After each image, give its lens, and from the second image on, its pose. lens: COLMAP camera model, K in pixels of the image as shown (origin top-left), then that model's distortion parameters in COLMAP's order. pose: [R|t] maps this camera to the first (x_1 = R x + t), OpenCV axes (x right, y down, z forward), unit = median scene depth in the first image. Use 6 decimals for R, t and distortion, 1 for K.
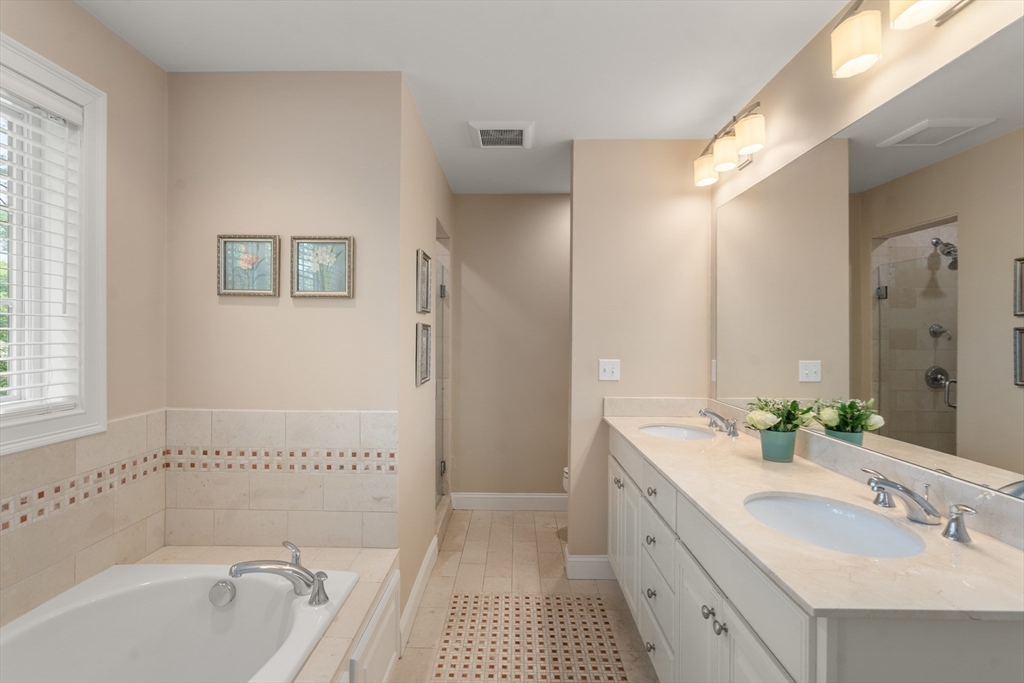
lens RADIAL K [[480.4, 0, 512.0], [0, 480.4, 341.5], [0, 0, 1]] dist [-0.001314, -0.000441]
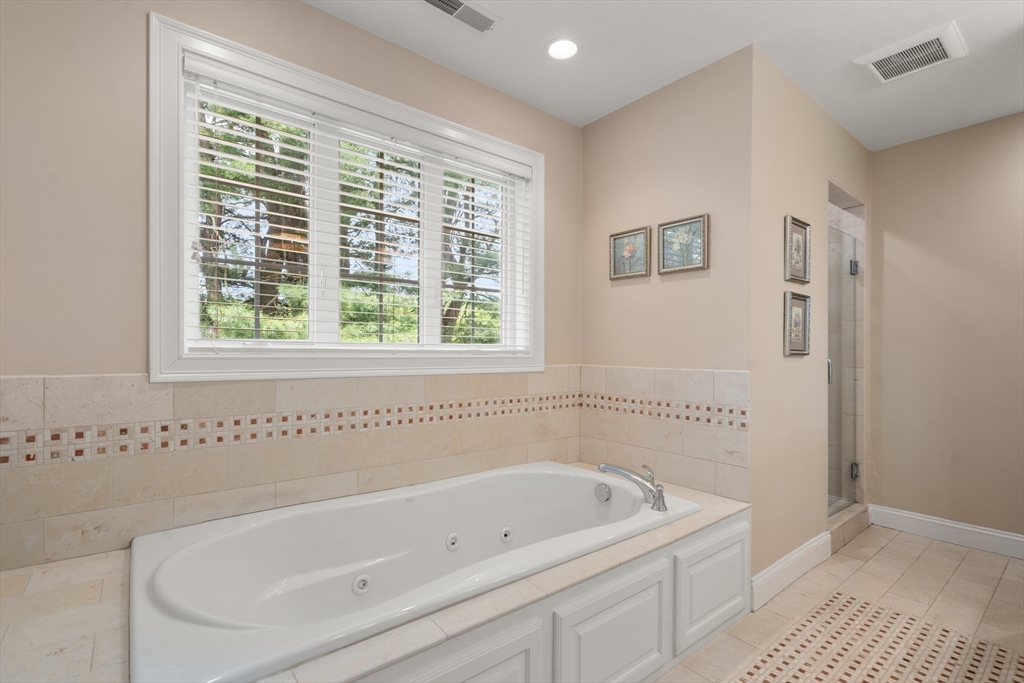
lens RADIAL K [[477.4, 0, 512.5], [0, 477.4, 357.9], [0, 0, 1]] dist [0.001190, 0.000795]
pose [[0.642572, 0.001183, -0.766225, 0.229430], [-0.005668, 0.999979, -0.003209, 0.124163], [0.766205, 0.006406, 0.642565, -0.061168]]
